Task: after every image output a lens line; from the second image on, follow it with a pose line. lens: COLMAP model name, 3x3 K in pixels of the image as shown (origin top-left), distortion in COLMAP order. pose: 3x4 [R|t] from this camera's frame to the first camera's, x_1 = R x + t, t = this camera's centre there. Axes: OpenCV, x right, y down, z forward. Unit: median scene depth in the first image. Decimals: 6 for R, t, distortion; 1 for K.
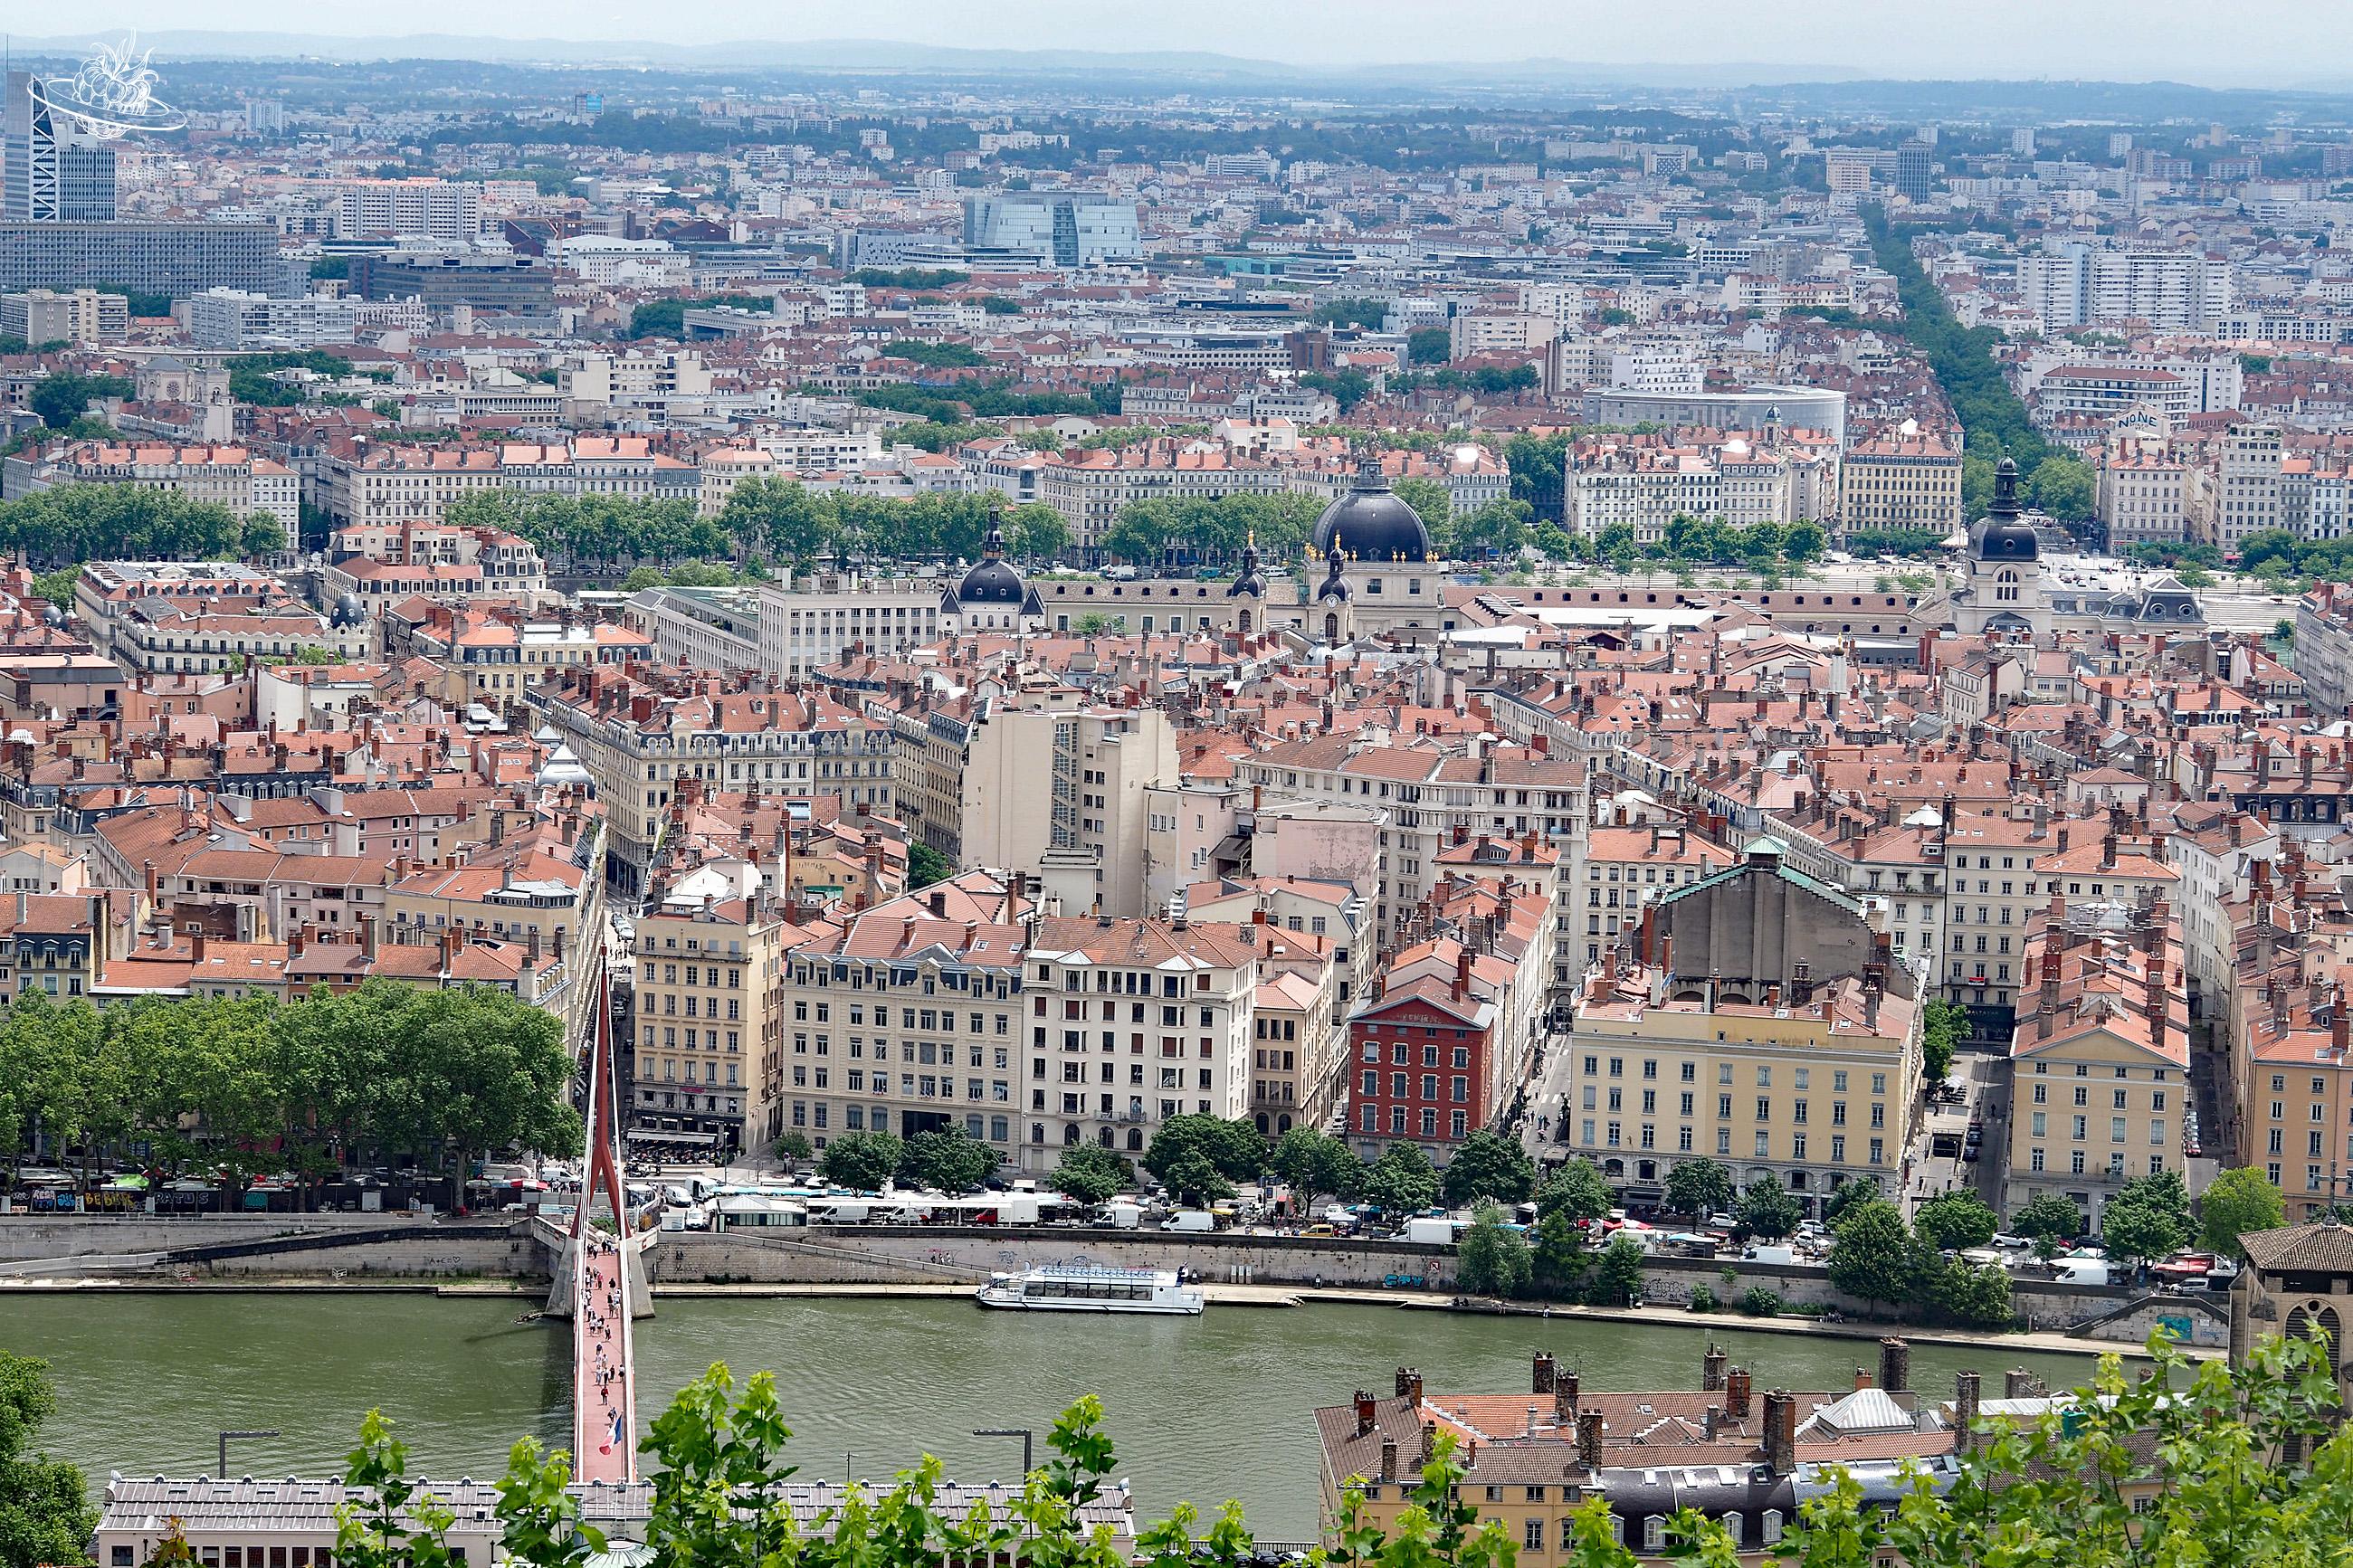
lens RADIAL K [[5984.6, 0, 1176.5], [0, 5984.6, 784.0], [0, 0, 1]] dist [-0.018933, 1.077827]
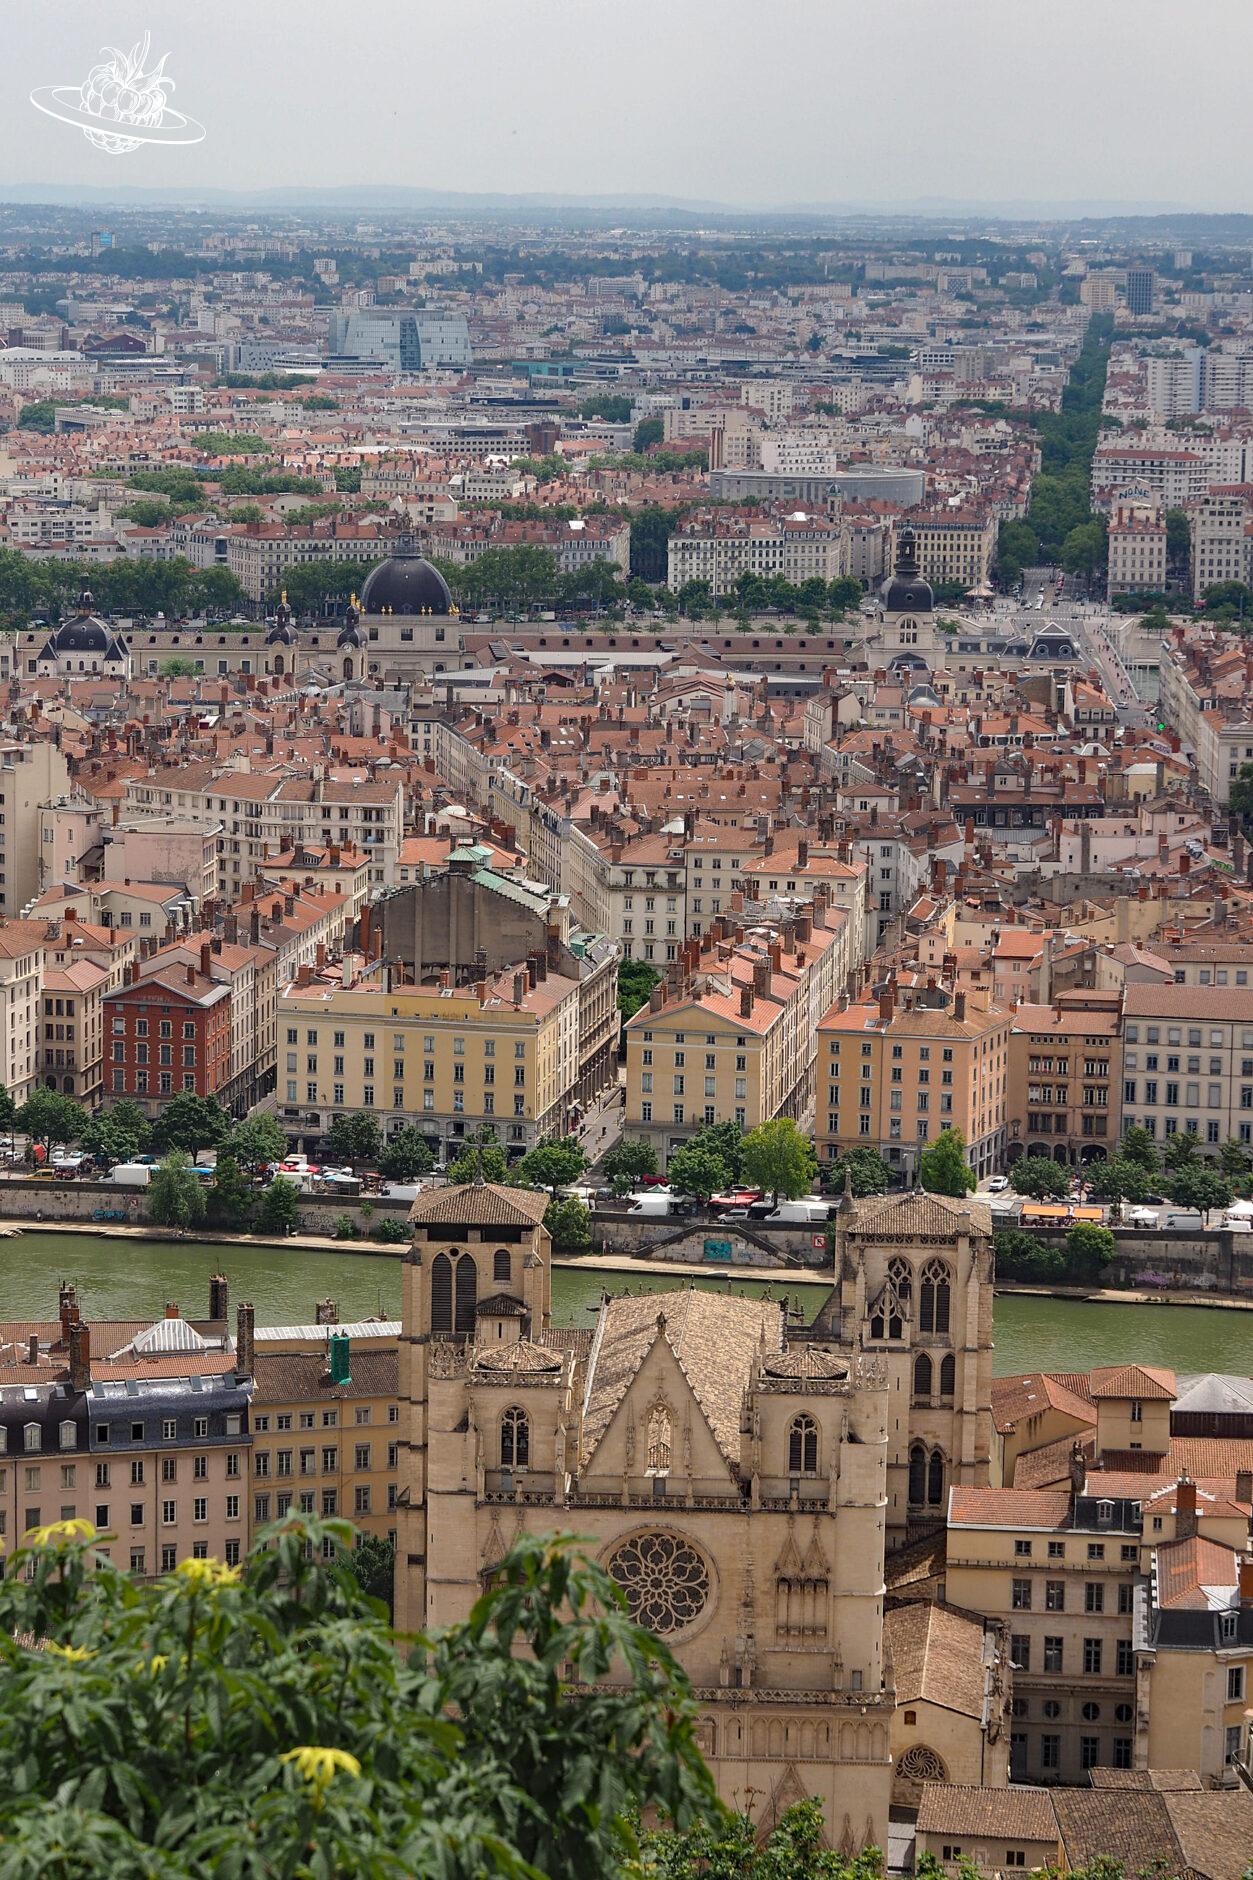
lens RADIAL K [[4782.1, 0, 626.5], [0, 4782.1, 940.0], [0, 0, 1]] dist [-0.018933, 1.077827]
pose [[0.999976, -0.006560, 0.002006, 0.109768], [0.006491, 0.999437, 0.032928, -0.003467], [-0.002221, -0.032915, 0.999456, 0.020670]]
